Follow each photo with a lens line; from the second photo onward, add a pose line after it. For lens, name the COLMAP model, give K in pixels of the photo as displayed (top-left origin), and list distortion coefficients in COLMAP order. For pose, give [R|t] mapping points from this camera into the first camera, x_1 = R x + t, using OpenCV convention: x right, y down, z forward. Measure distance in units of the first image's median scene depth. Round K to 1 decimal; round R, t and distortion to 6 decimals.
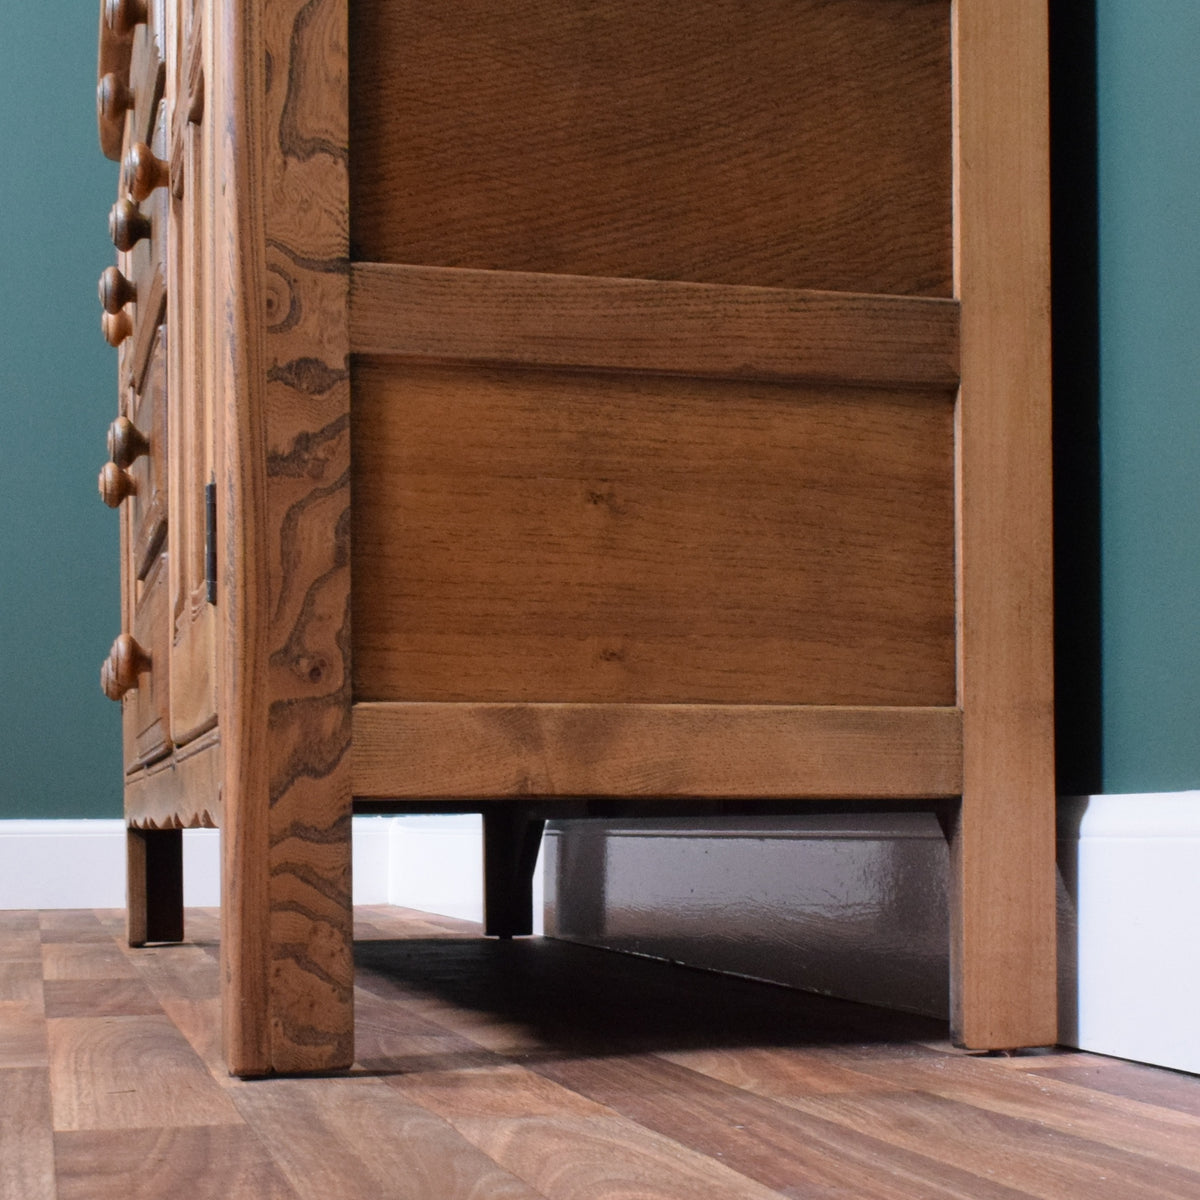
lens RADIAL K [[2151.4, 0, 565.6], [0, 2151.4, 654.5], [0, 0, 1]] dist [-0.033807, 0.002239]
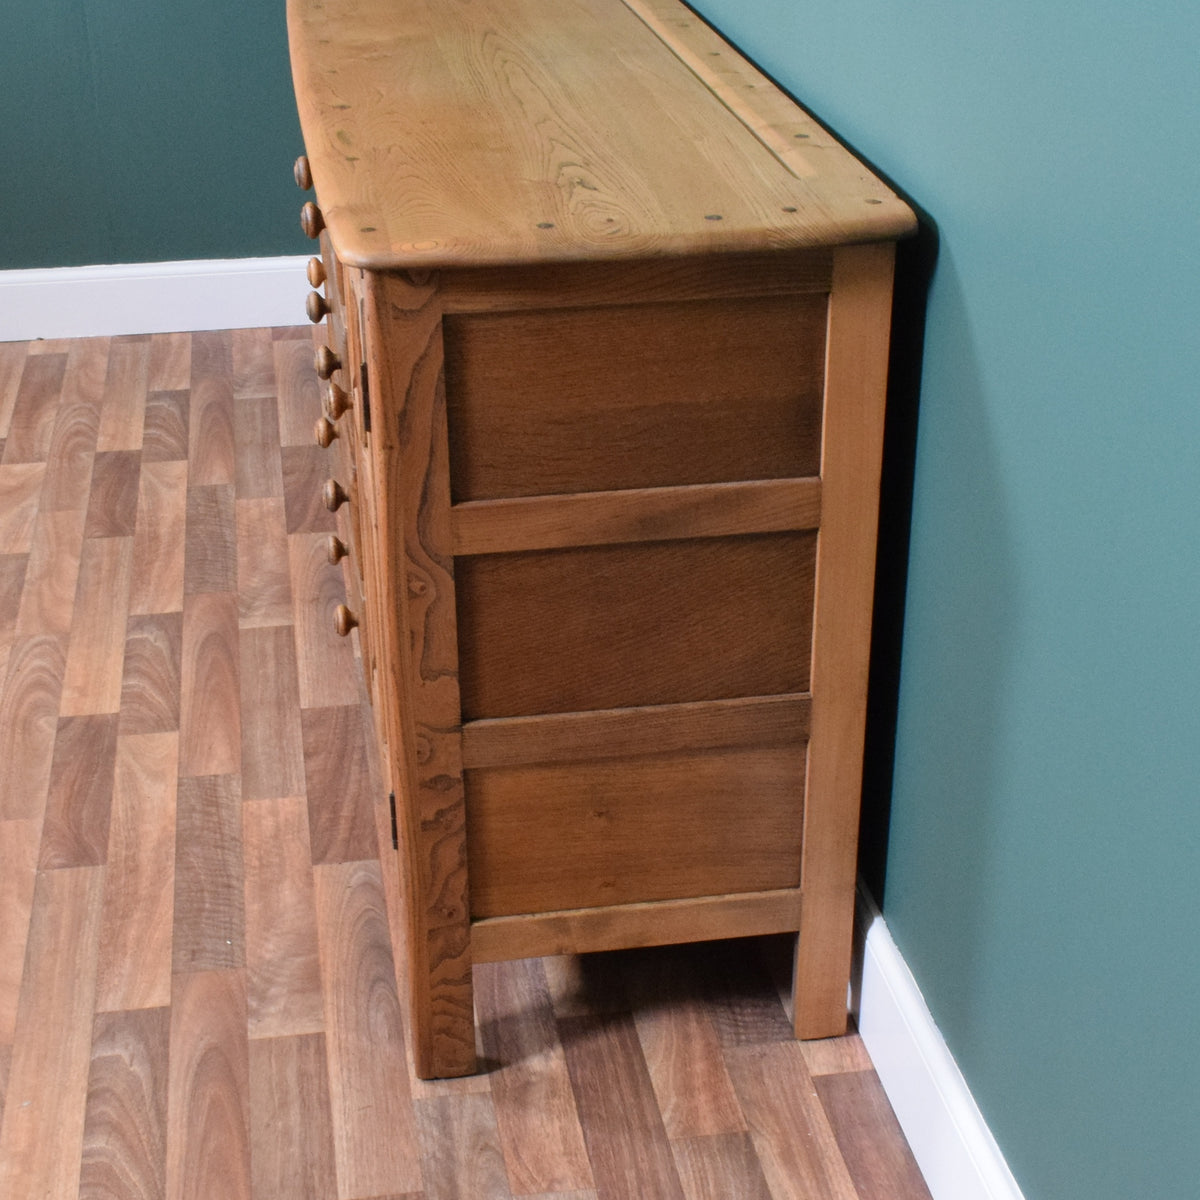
lens RADIAL K [[2050.7, 0, 579.0], [0, 2050.7, 602.1], [0, 0, 1]] dist [-0.021402, -0.069172]
pose [[0.996710, 0.031228, -0.074793, 0.126476], [0.006473, 0.889176, 0.457519, -1.075673], [0.080792, -0.456498, 0.886049, -0.489467]]
